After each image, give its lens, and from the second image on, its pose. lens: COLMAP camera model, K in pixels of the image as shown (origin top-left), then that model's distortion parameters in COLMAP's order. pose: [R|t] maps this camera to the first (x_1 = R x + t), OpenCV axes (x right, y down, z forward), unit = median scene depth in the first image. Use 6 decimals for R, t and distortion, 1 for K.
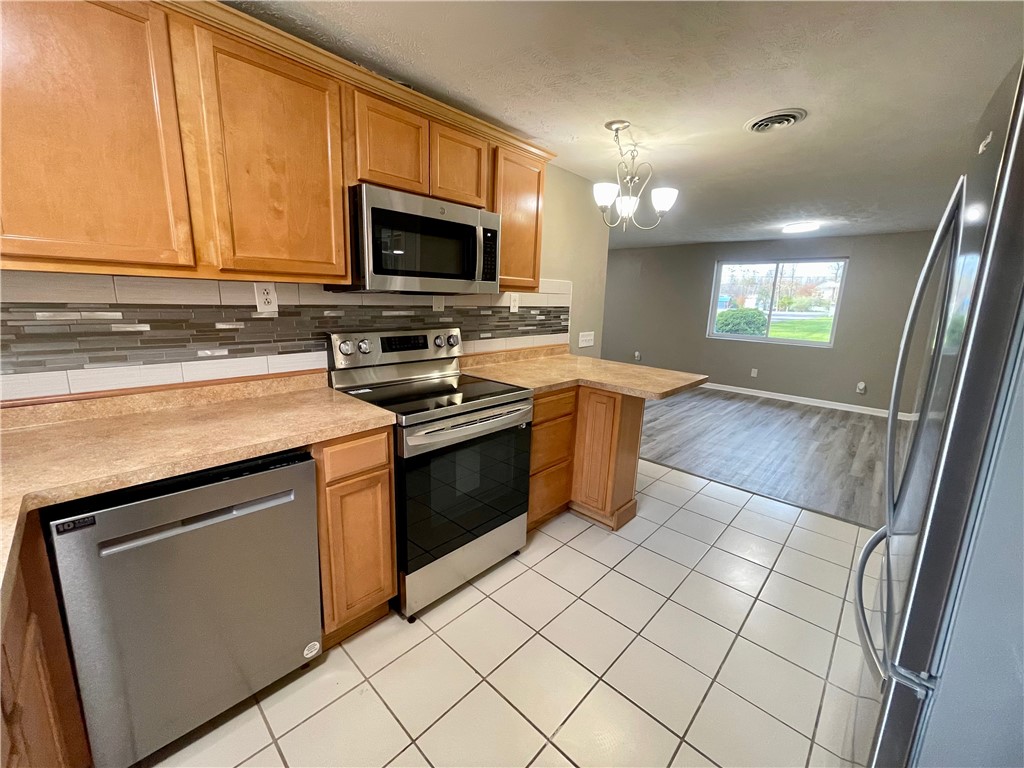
lens RADIAL K [[412.3, 0, 508.5], [0, 412.3, 383.1], [0, 0, 1]] dist [-0.000117, -0.000123]
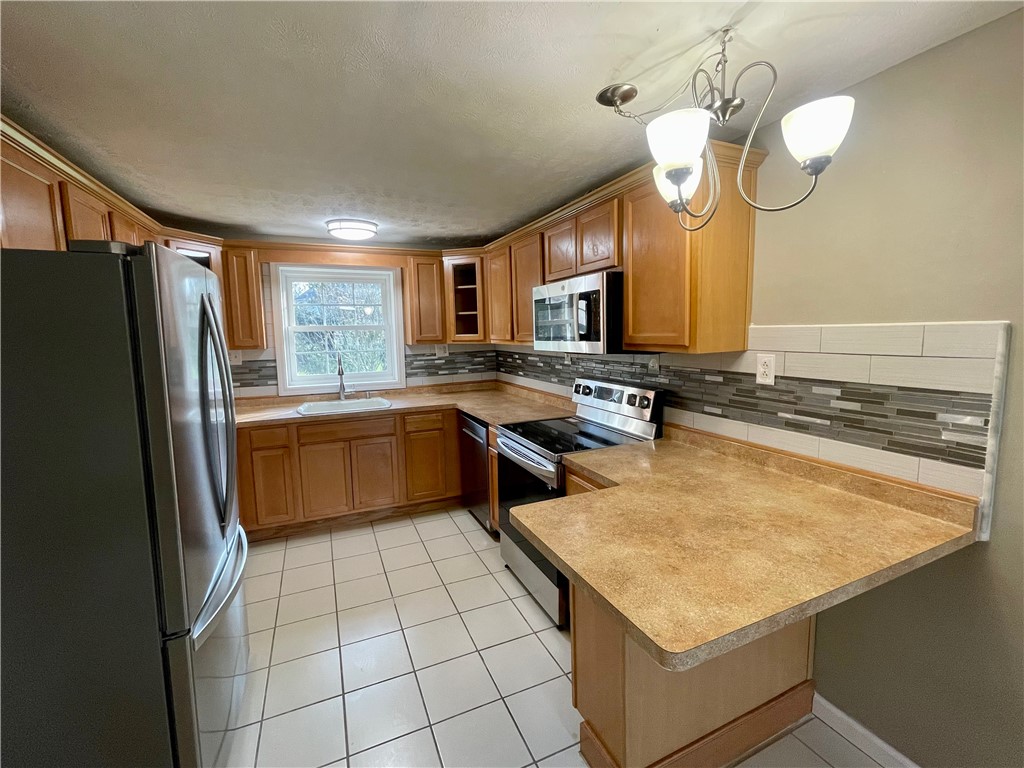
lens RADIAL K [[441.4, 0, 511.4], [0, 441.4, 379.9], [0, 0, 1]] dist [0.002366, 0.000416]
pose [[-0.387388, 0.082833, -0.918188, 0.714182], [-0.178160, 0.970455, 0.162715, -0.210243], [0.904538, 0.226619, -0.361185, 0.874507]]
